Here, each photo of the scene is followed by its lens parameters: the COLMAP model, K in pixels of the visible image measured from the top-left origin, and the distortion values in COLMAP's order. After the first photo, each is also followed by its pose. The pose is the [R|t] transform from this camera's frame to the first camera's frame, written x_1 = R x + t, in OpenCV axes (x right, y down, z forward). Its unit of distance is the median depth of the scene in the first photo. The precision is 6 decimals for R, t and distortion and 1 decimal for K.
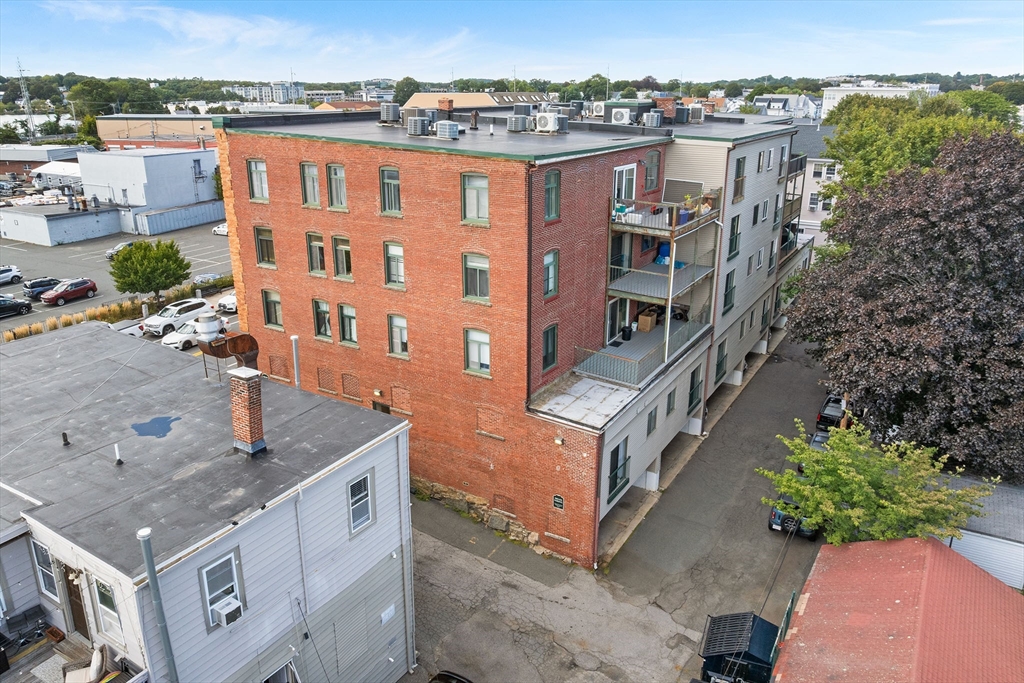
lens RADIAL K [[732.9, 0, 511.3], [0, 732.9, 338.5], [0, 0, 1]] dist [-0.025859, -0.003472]
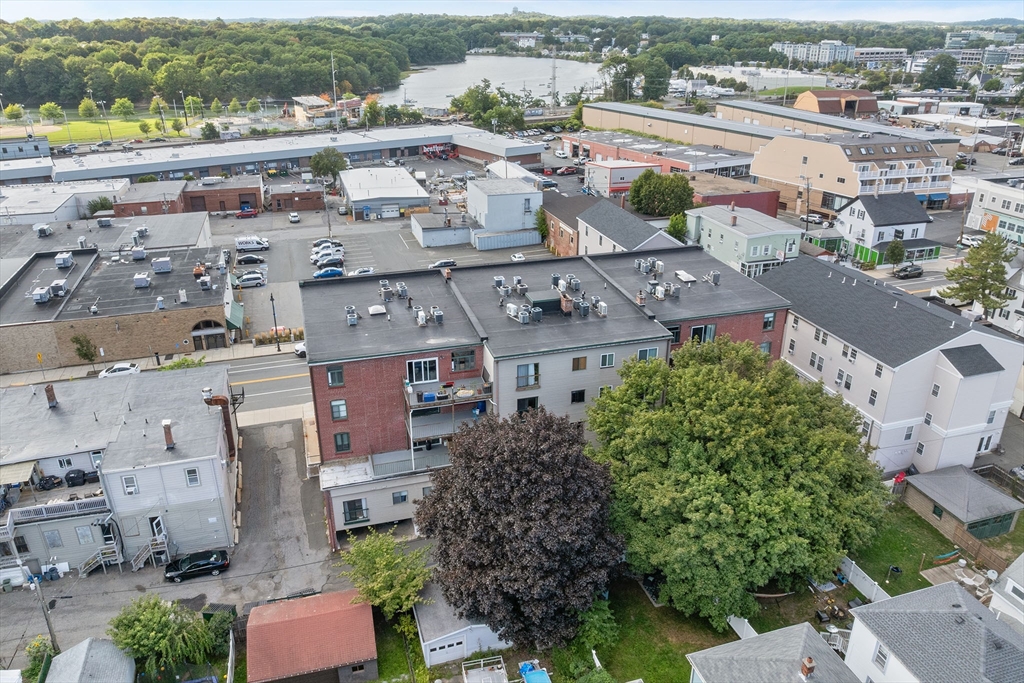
lens RADIAL K [[732.9, 0, 510.4], [0, 732.9, 341.3], [0, 0, 1]] dist [-0.025859, -0.003472]
pose [[0.743023, 0.270381, -0.612218, 1.566465], [-0.218239, 0.962644, 0.160275, -0.684410], [0.632684, 0.014522, 0.774274, -0.283014]]
